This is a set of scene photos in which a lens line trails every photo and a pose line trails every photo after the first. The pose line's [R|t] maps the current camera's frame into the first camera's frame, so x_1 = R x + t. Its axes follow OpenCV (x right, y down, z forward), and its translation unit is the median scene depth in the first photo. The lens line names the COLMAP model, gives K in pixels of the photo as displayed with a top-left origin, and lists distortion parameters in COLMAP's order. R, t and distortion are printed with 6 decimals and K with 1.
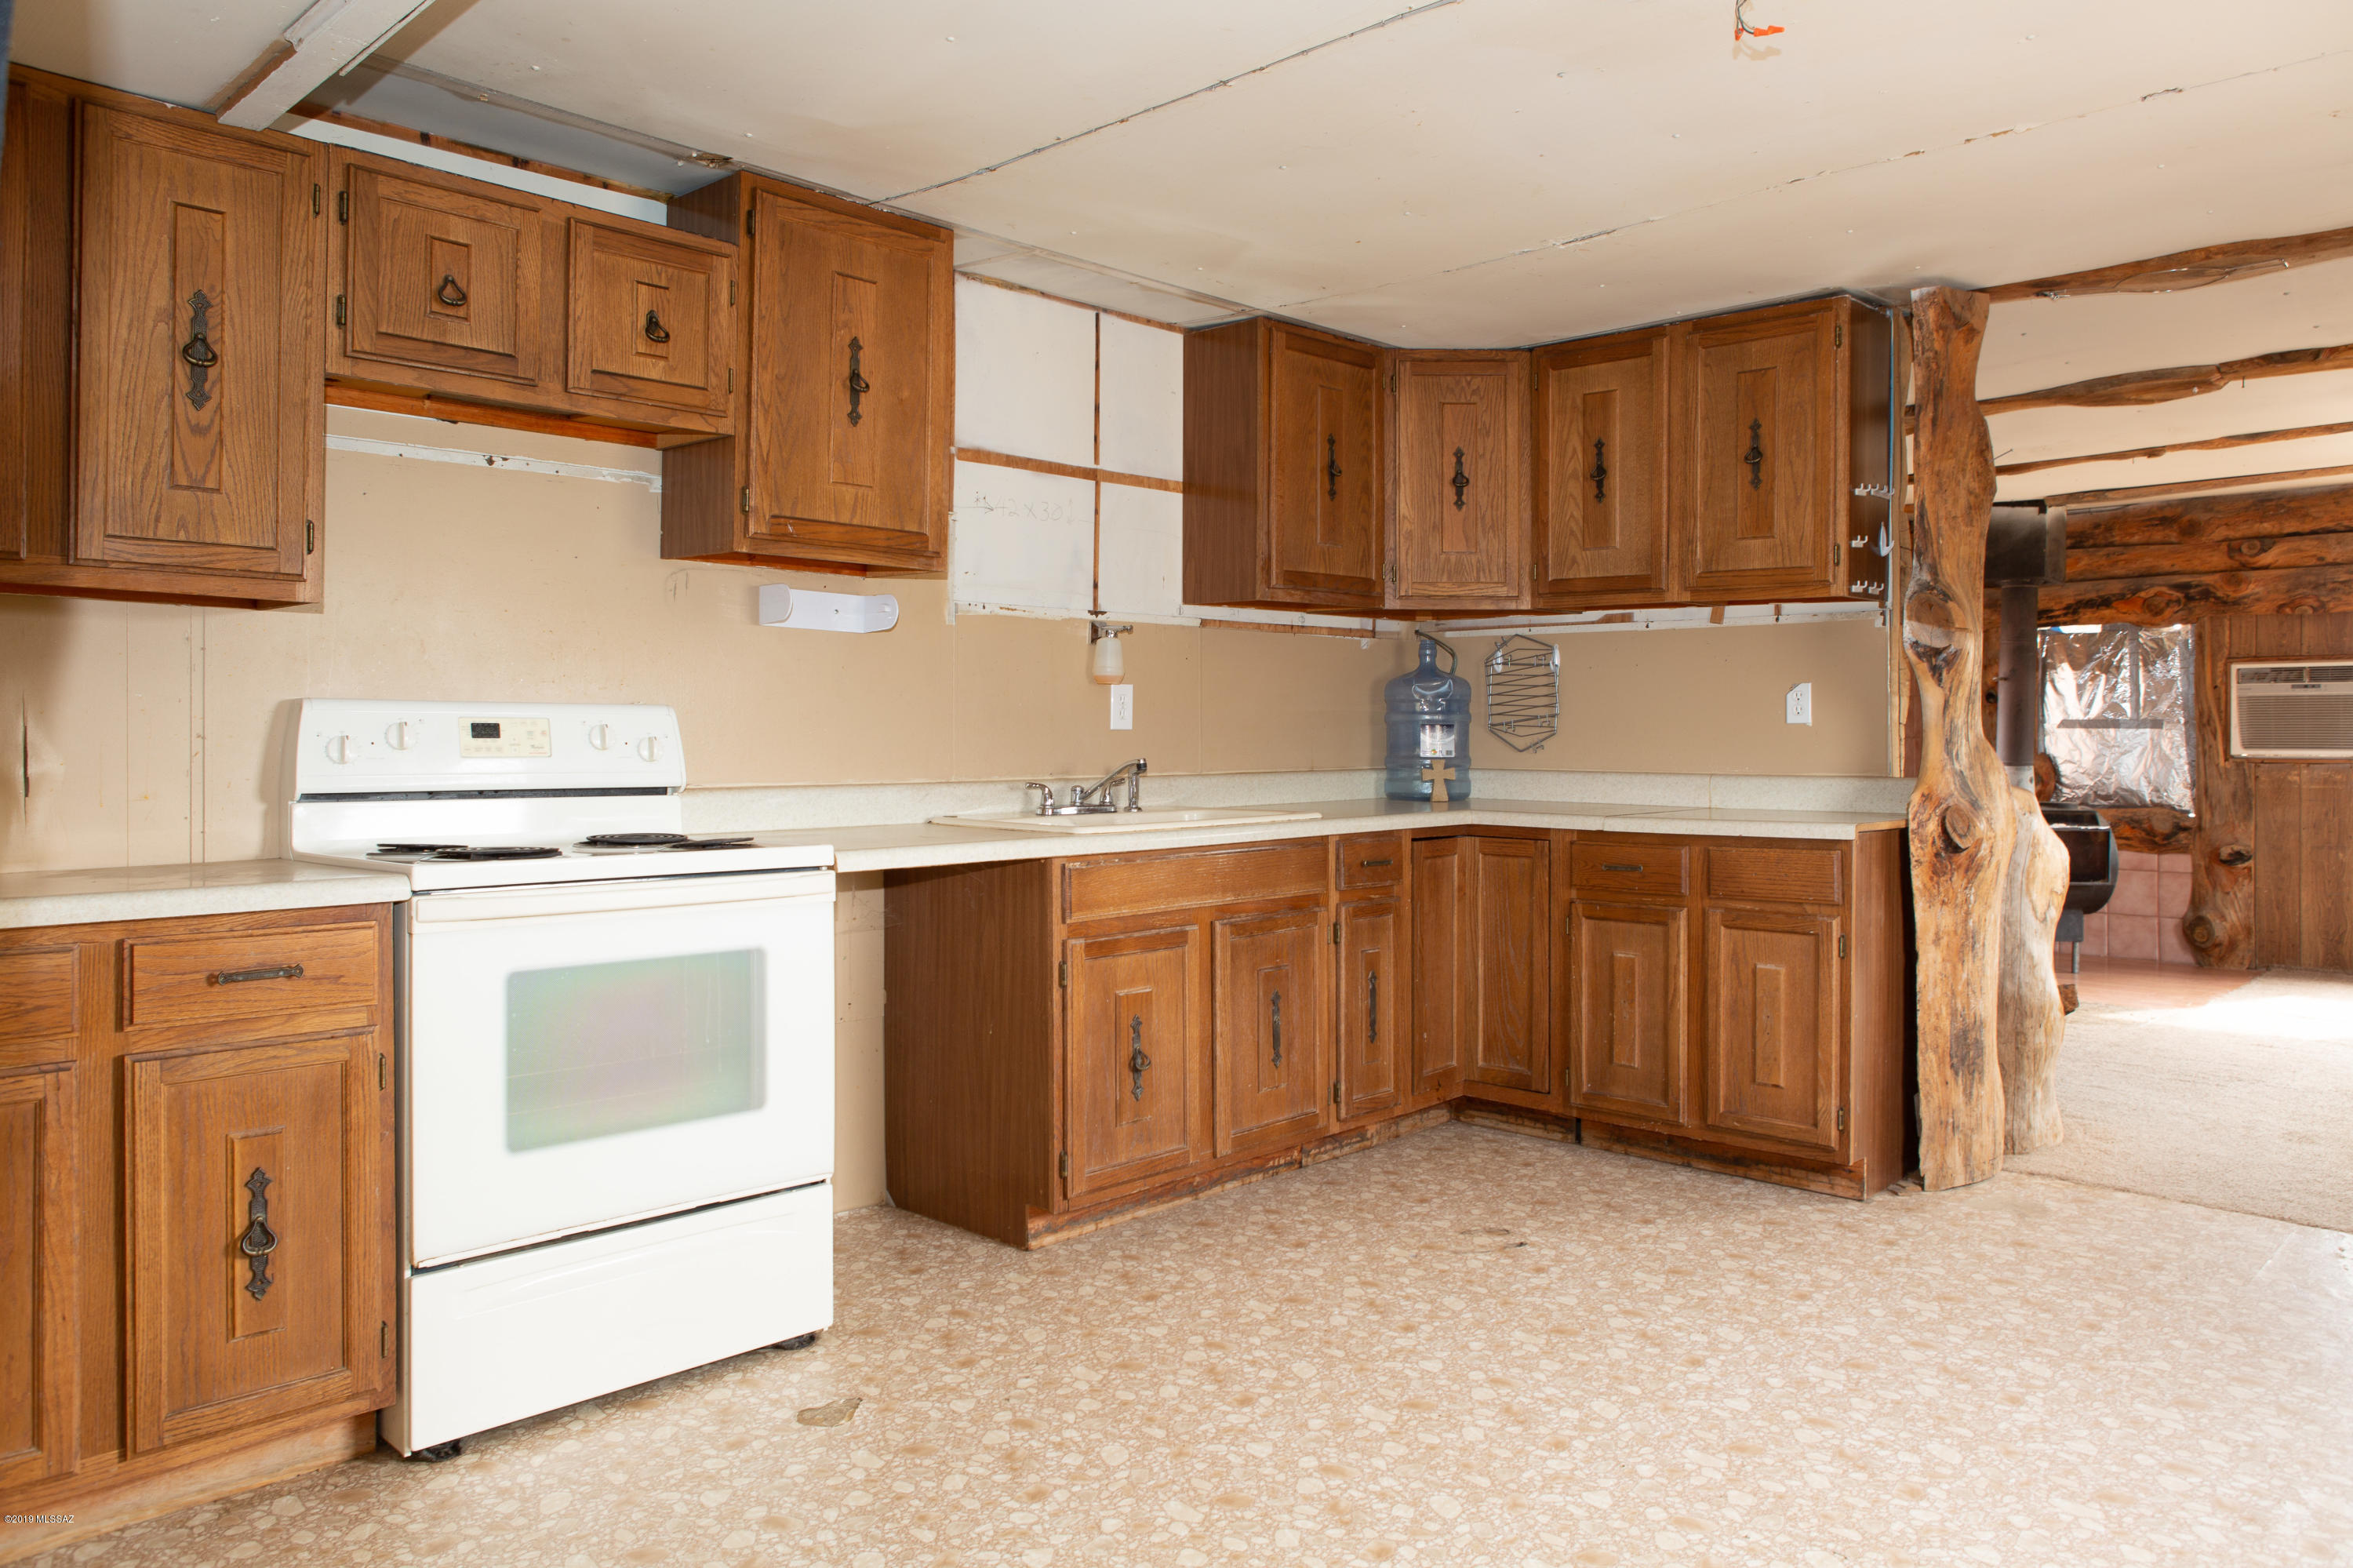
lens RADIAL K [[1625.1, 0, 1148.1], [0, 1625.1, 723.9], [0, 0, 1]] dist [-0.029708, 0.008408]
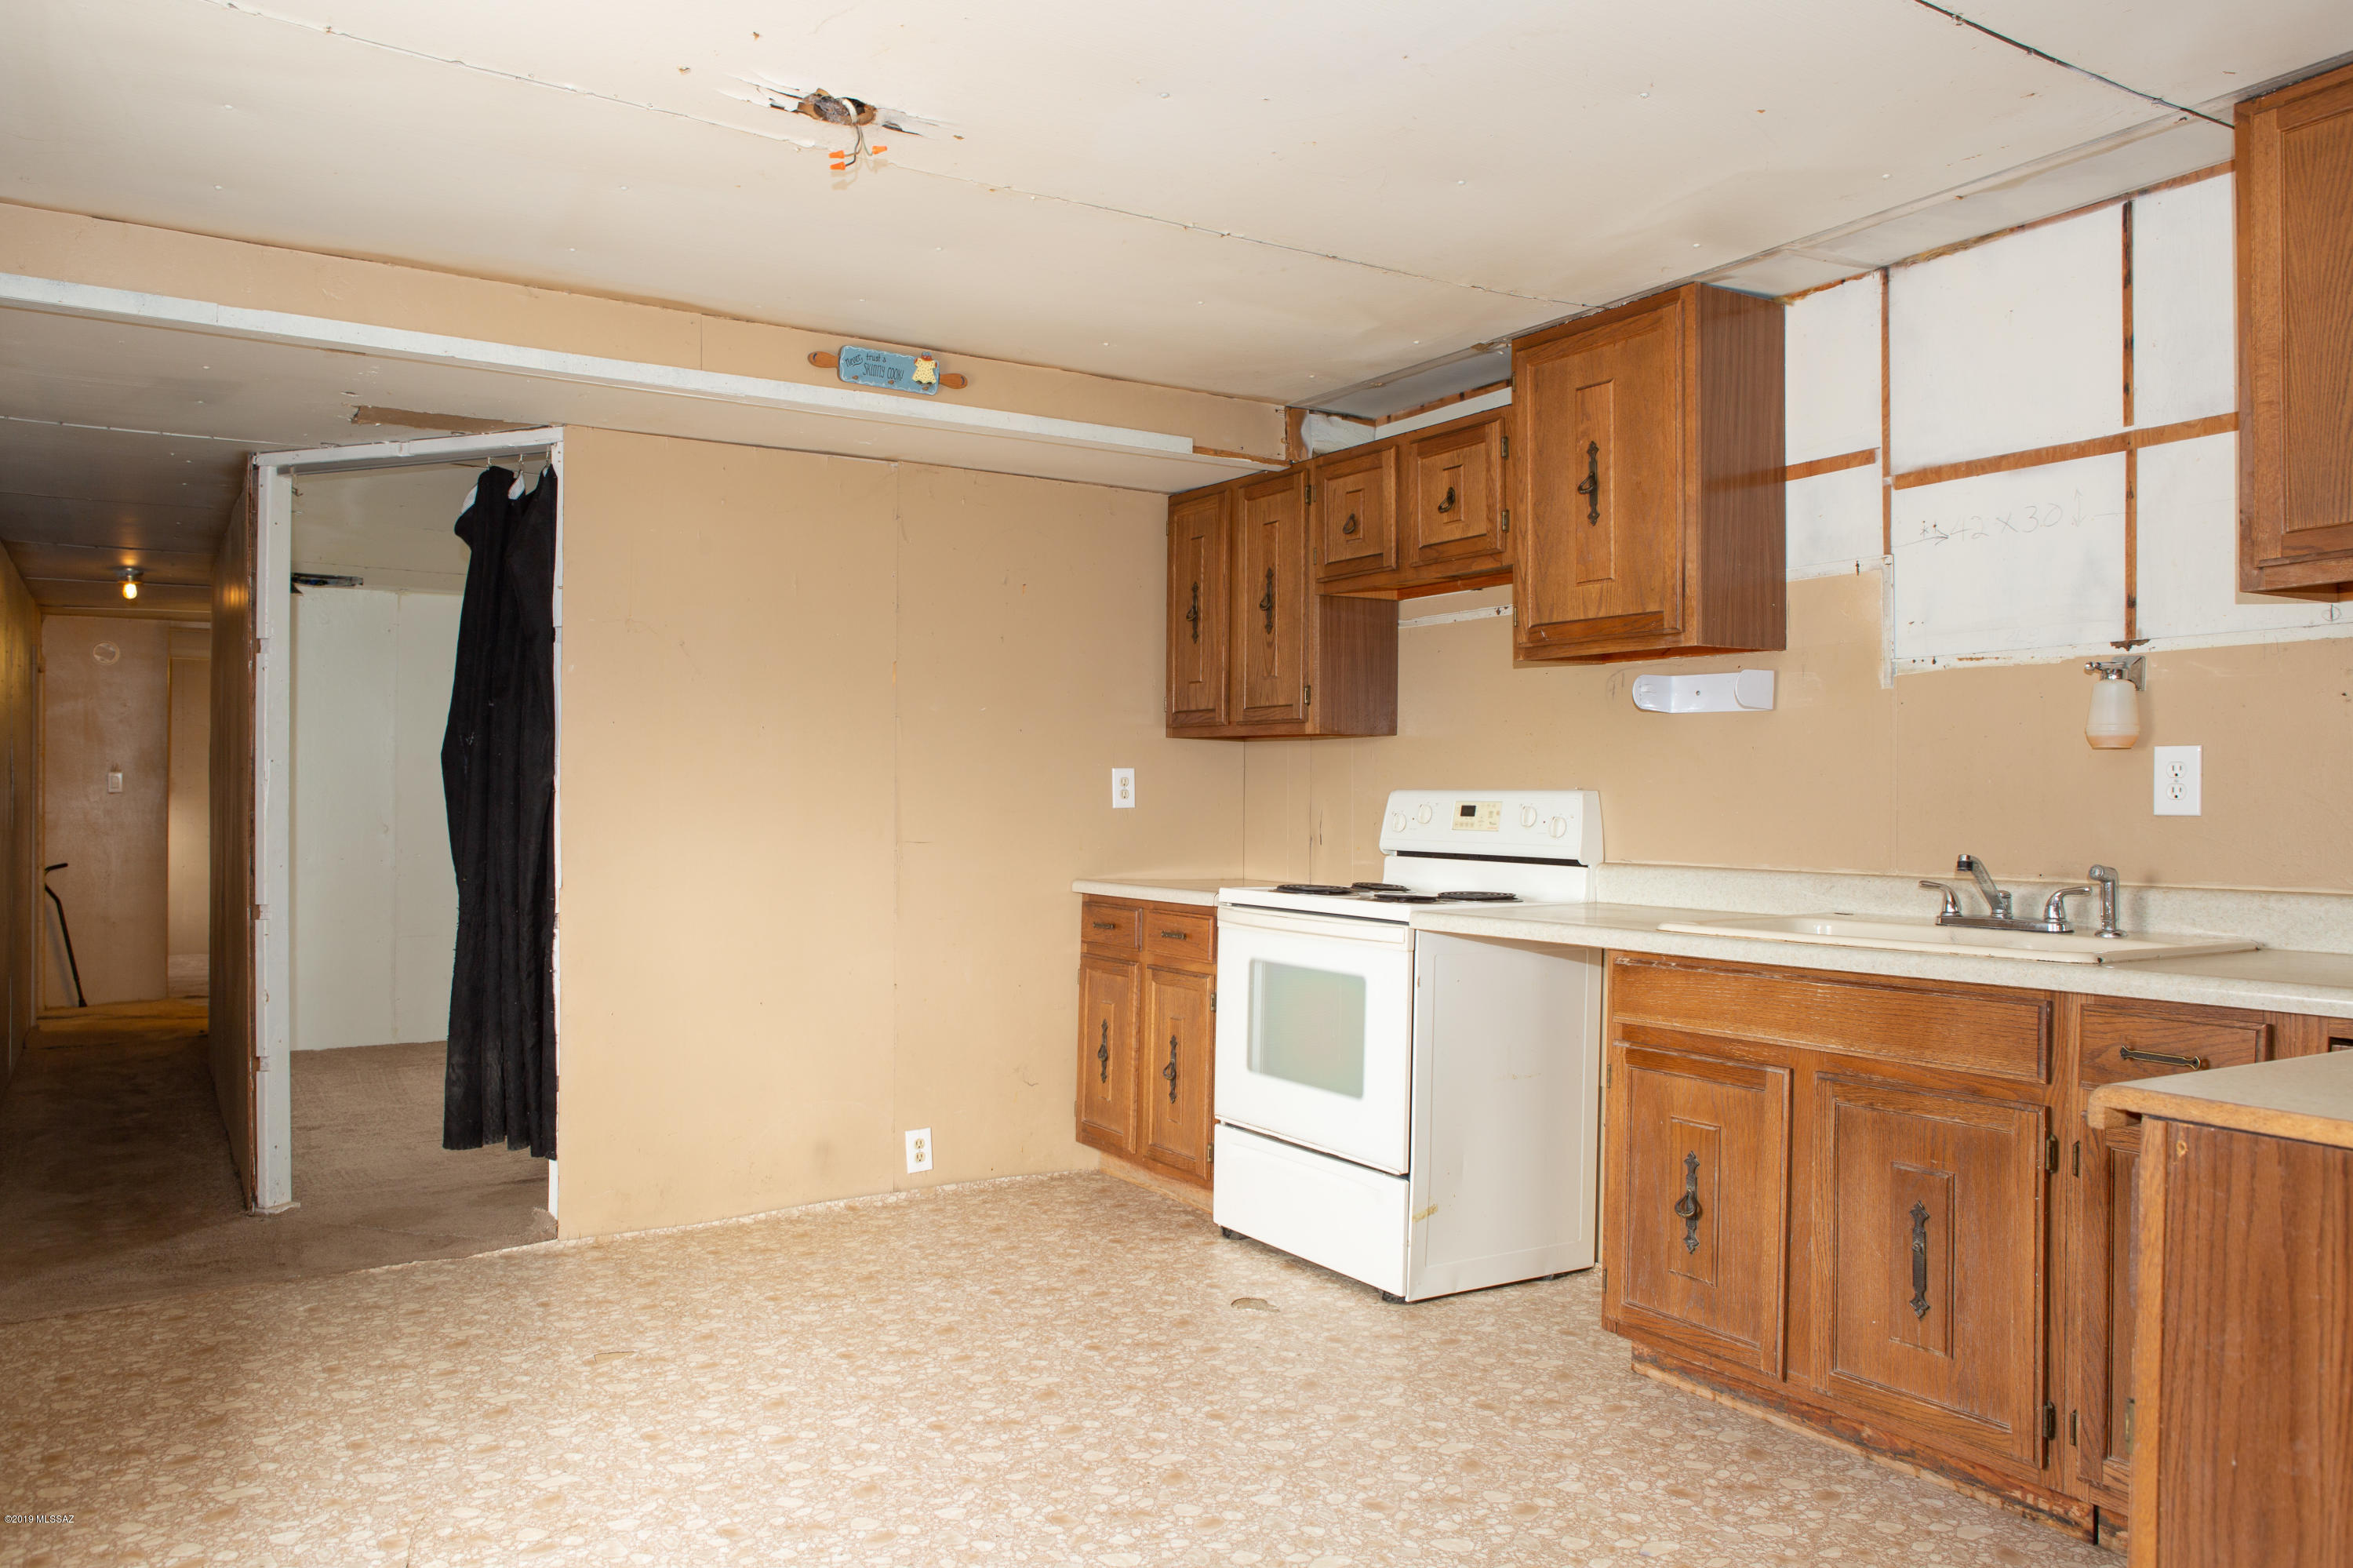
lens RADIAL K [[1675.7, 0, 1174.6], [0, 1675.7, 794.7], [0, 0, 1]] dist [-0.028546, 0.003856]
pose [[-0.236501, -0.007720, -0.971601, 0.942858], [-0.001983, 0.999970, -0.007462, 0.001297], [0.971629, 0.000161, -0.236509, 0.991254]]
